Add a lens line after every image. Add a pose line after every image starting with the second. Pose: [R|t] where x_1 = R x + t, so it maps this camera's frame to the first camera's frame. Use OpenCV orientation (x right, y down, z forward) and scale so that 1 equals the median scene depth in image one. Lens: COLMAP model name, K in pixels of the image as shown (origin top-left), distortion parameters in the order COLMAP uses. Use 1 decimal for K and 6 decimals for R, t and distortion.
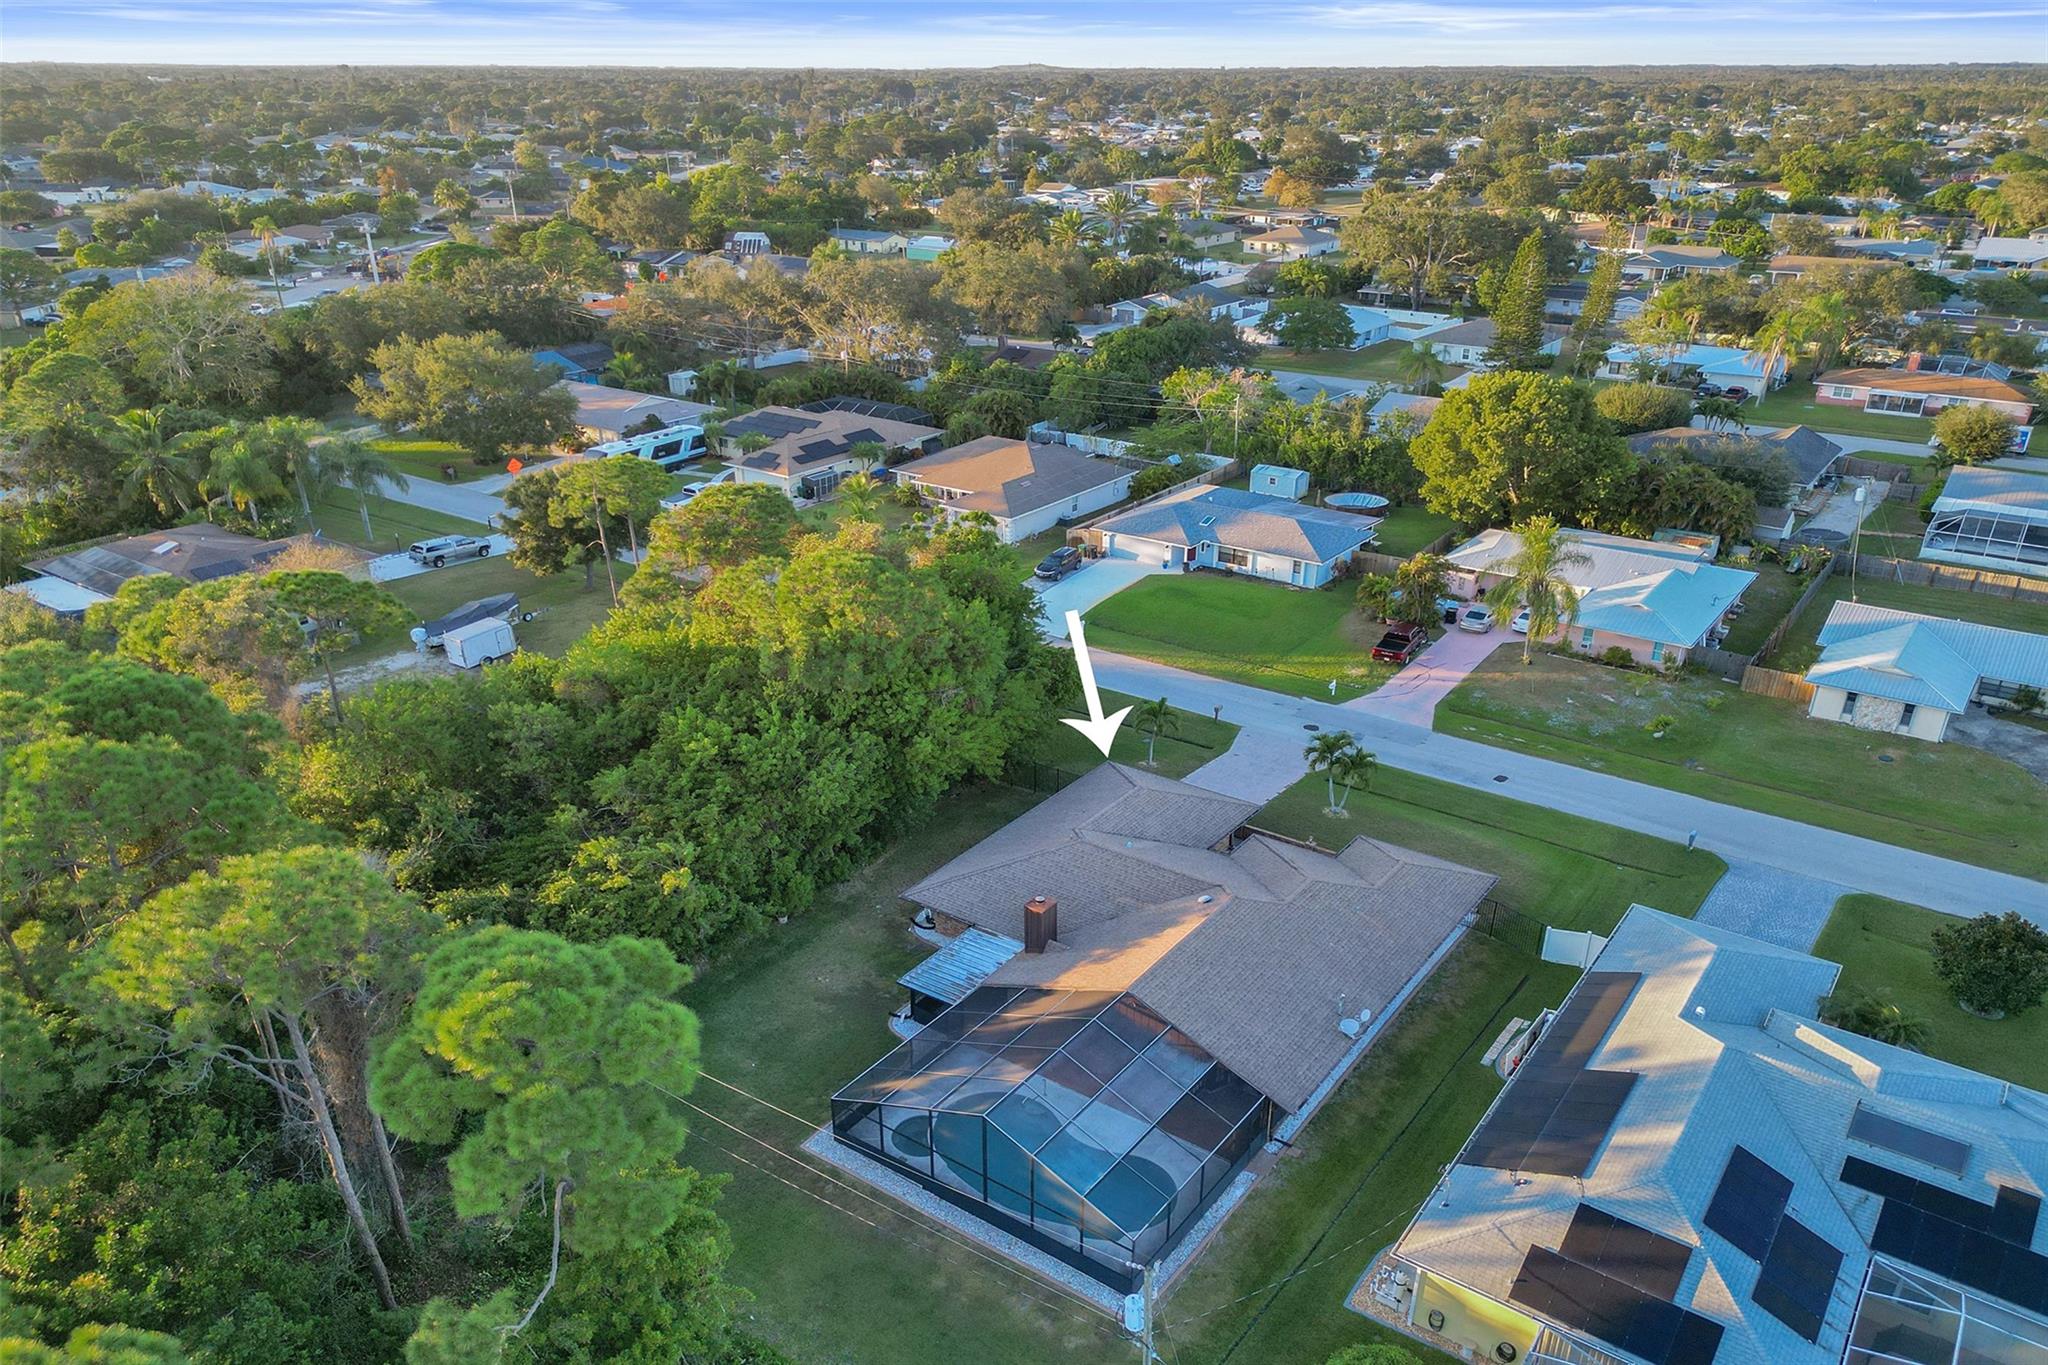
lens RADIAL K [[1460.4, 0, 1030.4], [0, 1460.4, 676.3], [0, 0, 1]] dist [0.068566, -0.081745]
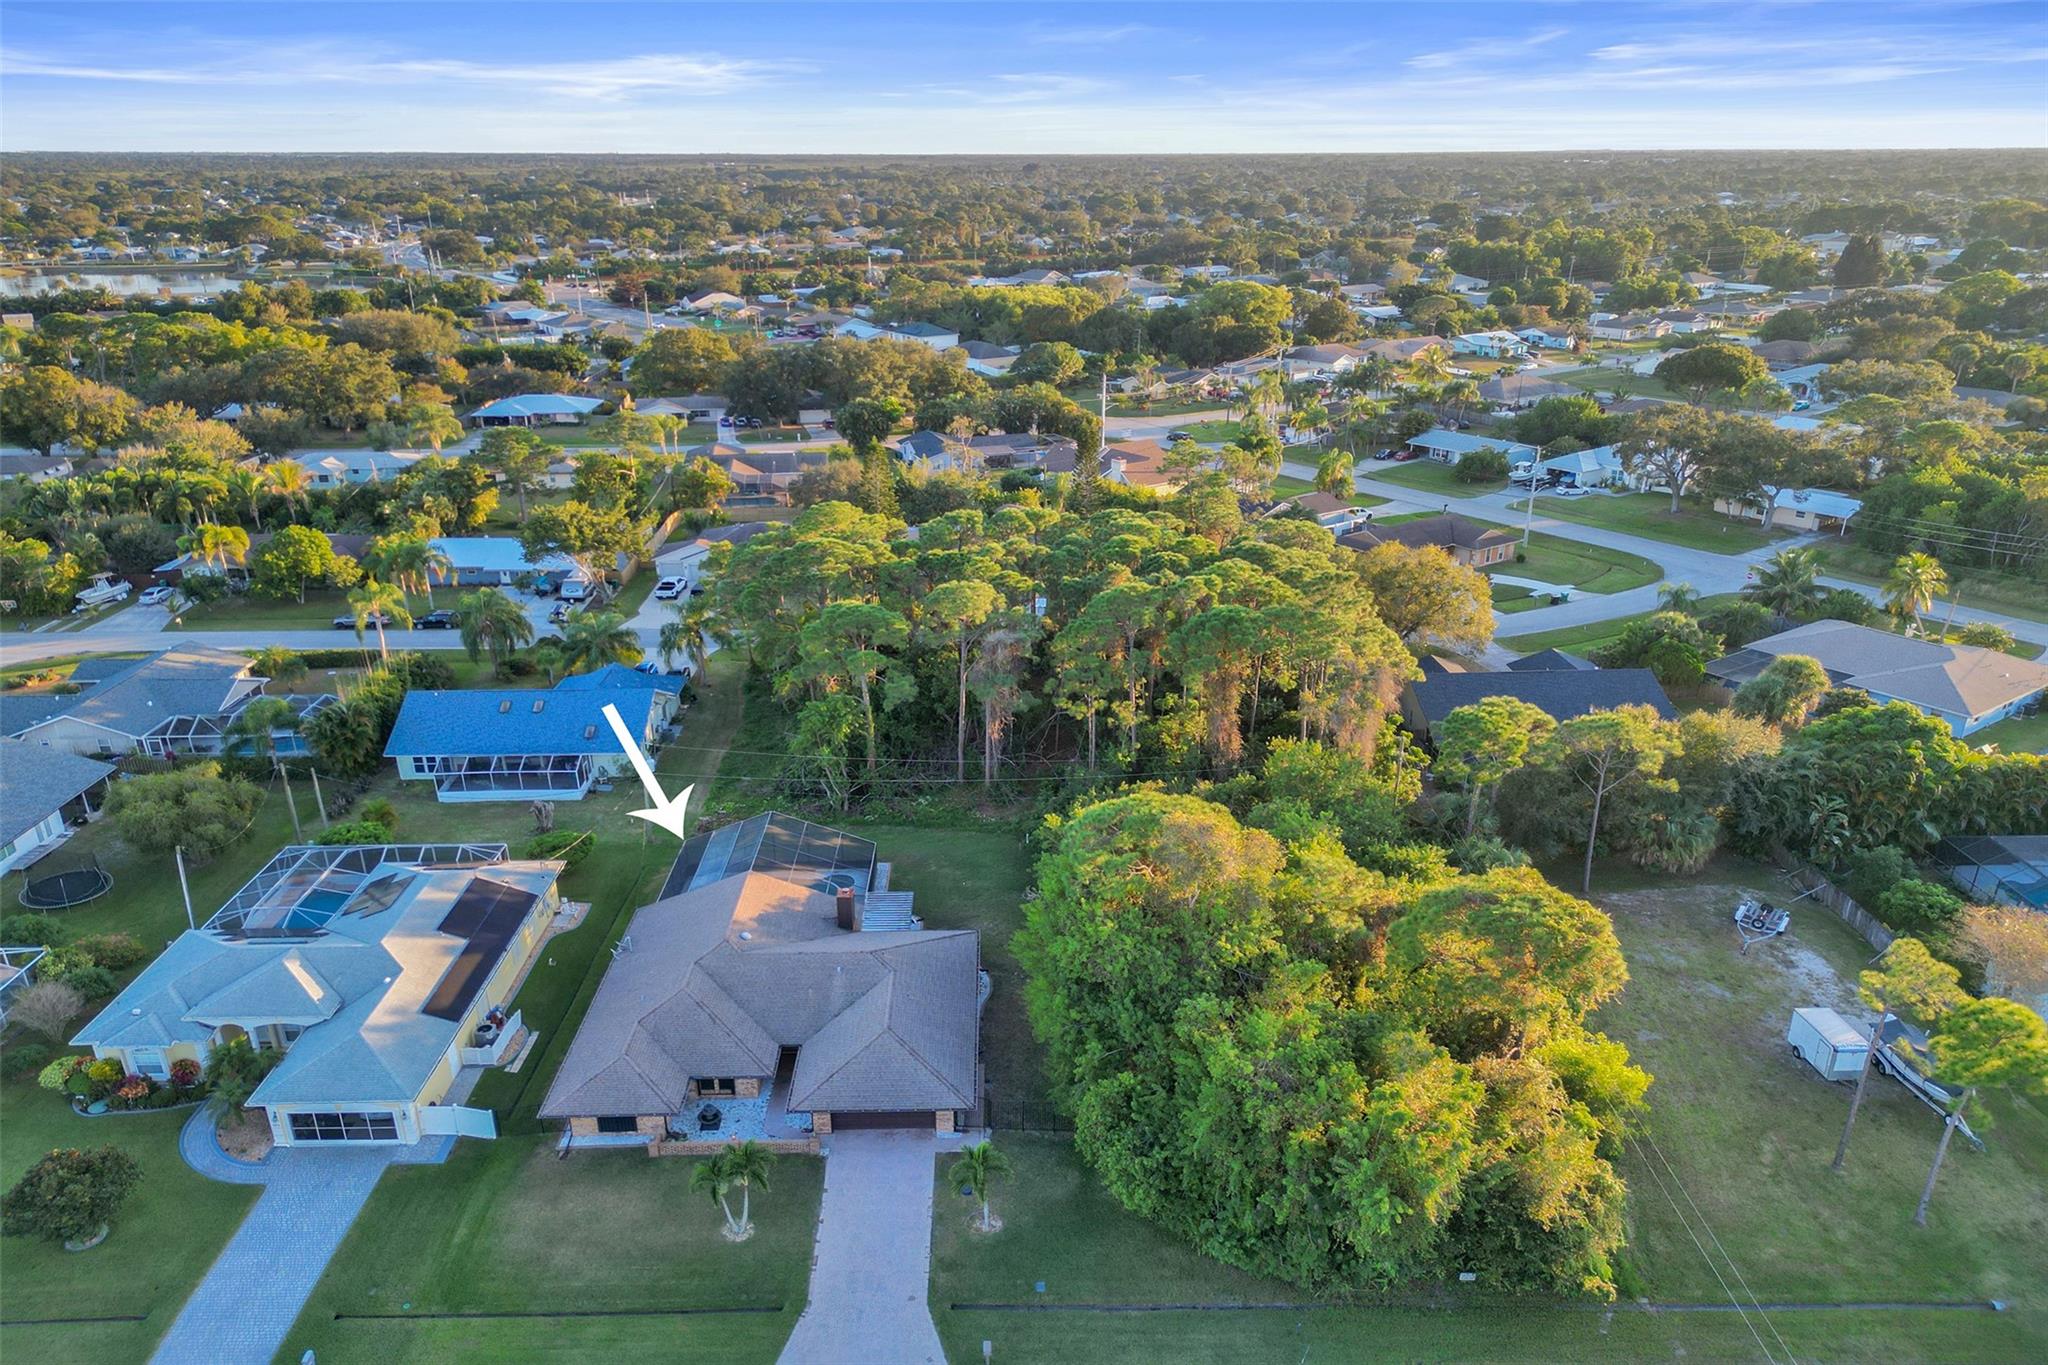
lens RADIAL K [[1437.2, 0, 1020.6], [0, 1437.2, 729.3], [0, 0, 1]] dist [0.066383, -0.071434]
pose [[-0.802598, 0.225629, -0.552203, 0.422364], [-0.219864, 0.748643, 0.625455, -0.616248], [0.554524, 0.623398, -0.551251, 1.220406]]
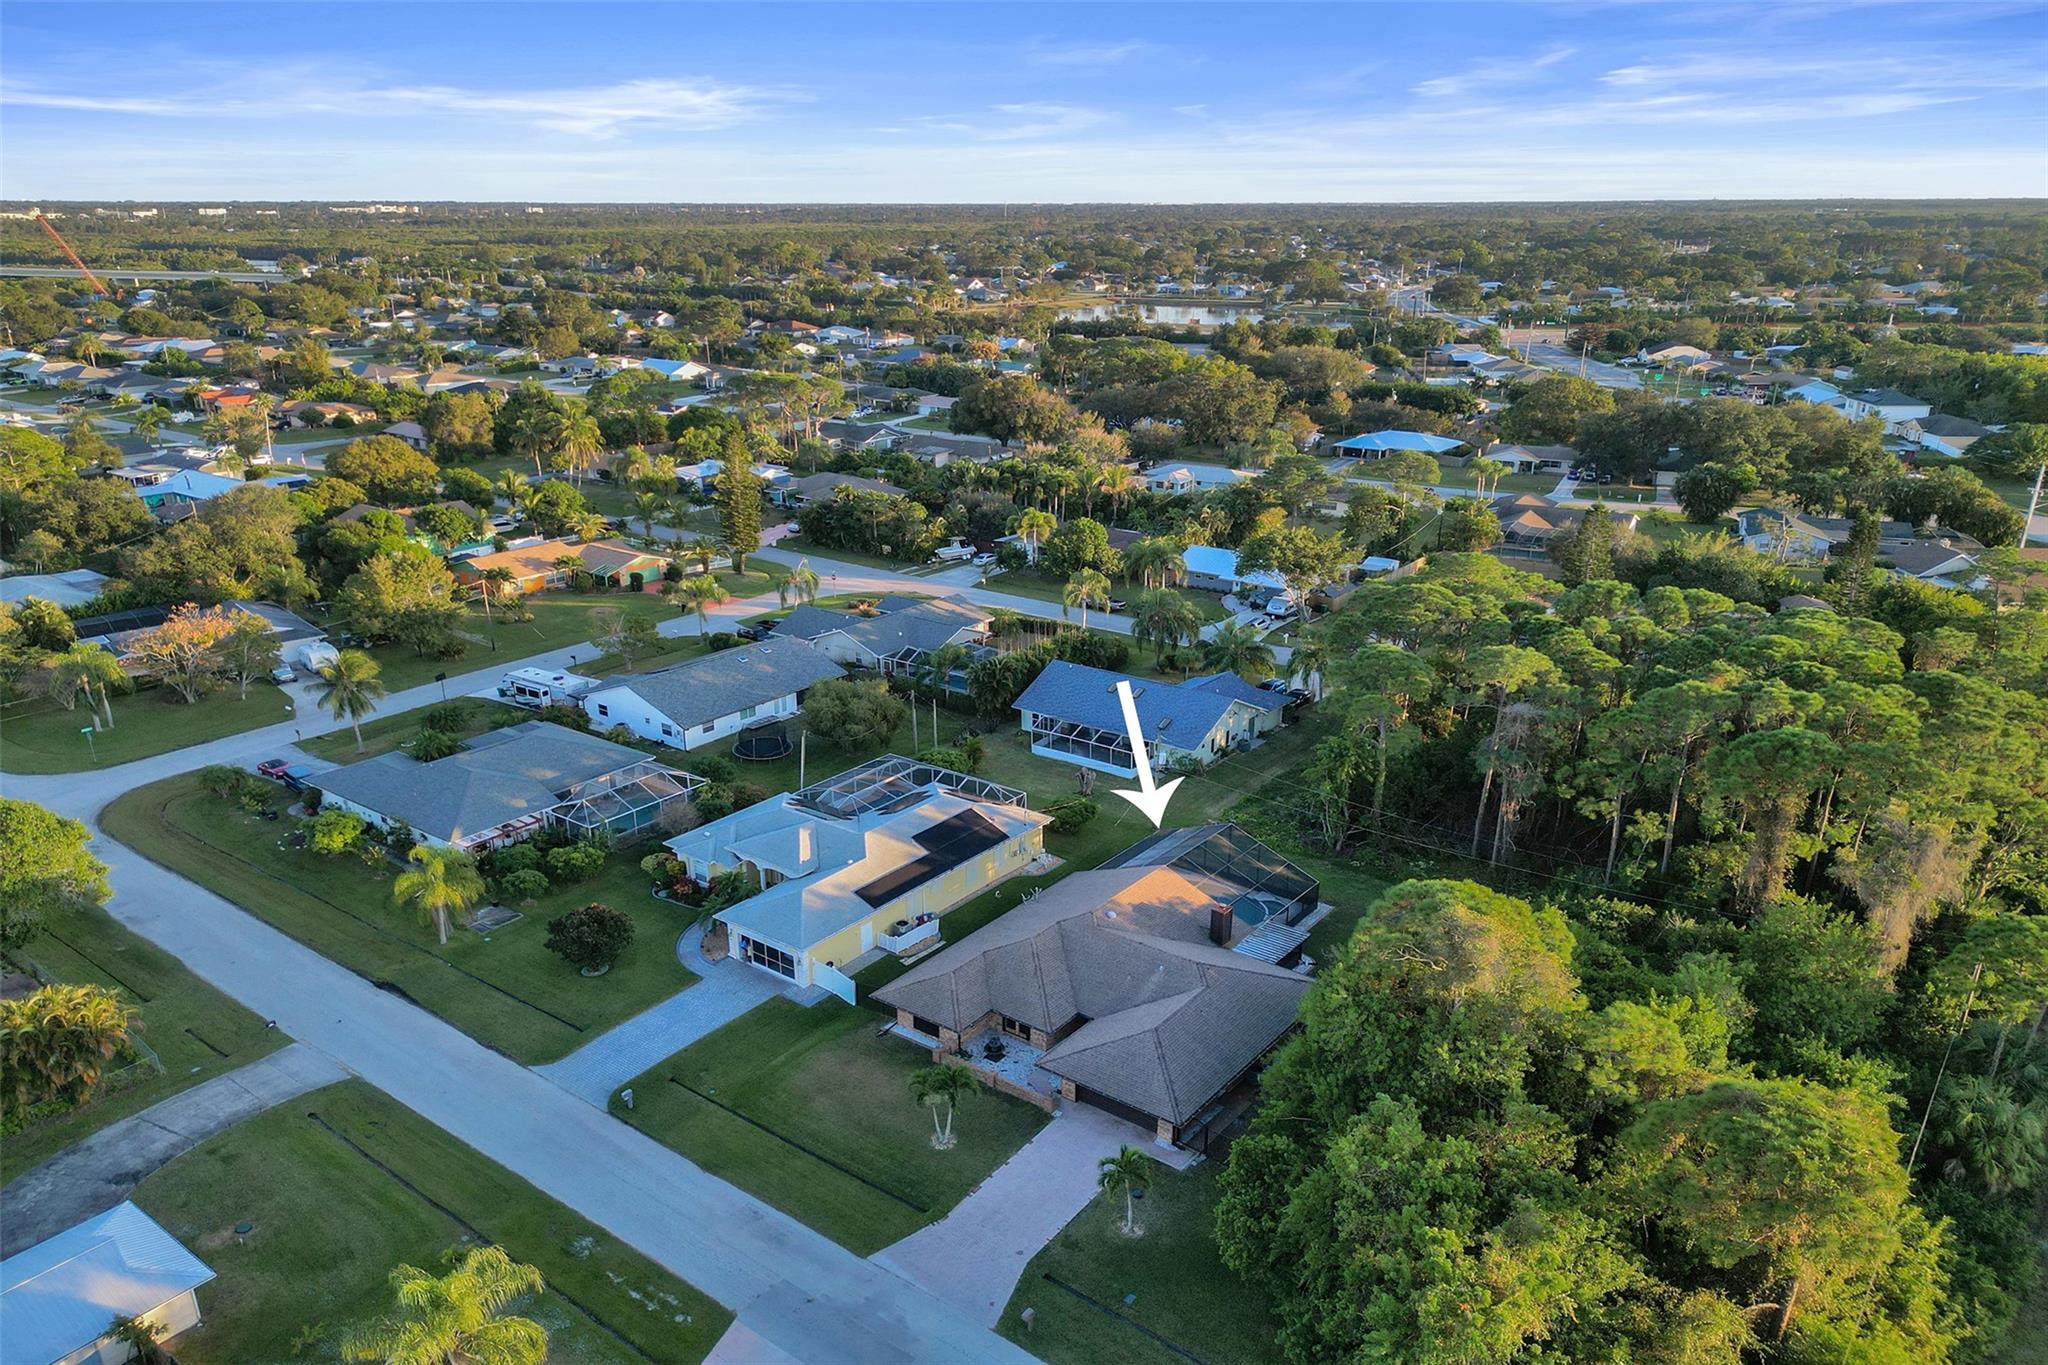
lens RADIAL K [[1447.3, 0, 1032.2], [0, 1447.3, 723.0], [0, 0, 1]] dist [0.070132, -0.070281]
pose [[-0.999670, -0.004500, 0.025284, 0.111429], [0.013482, 0.745986, 0.665825, -0.671617], [-0.021858, 0.665947, -0.745679, 1.360051]]
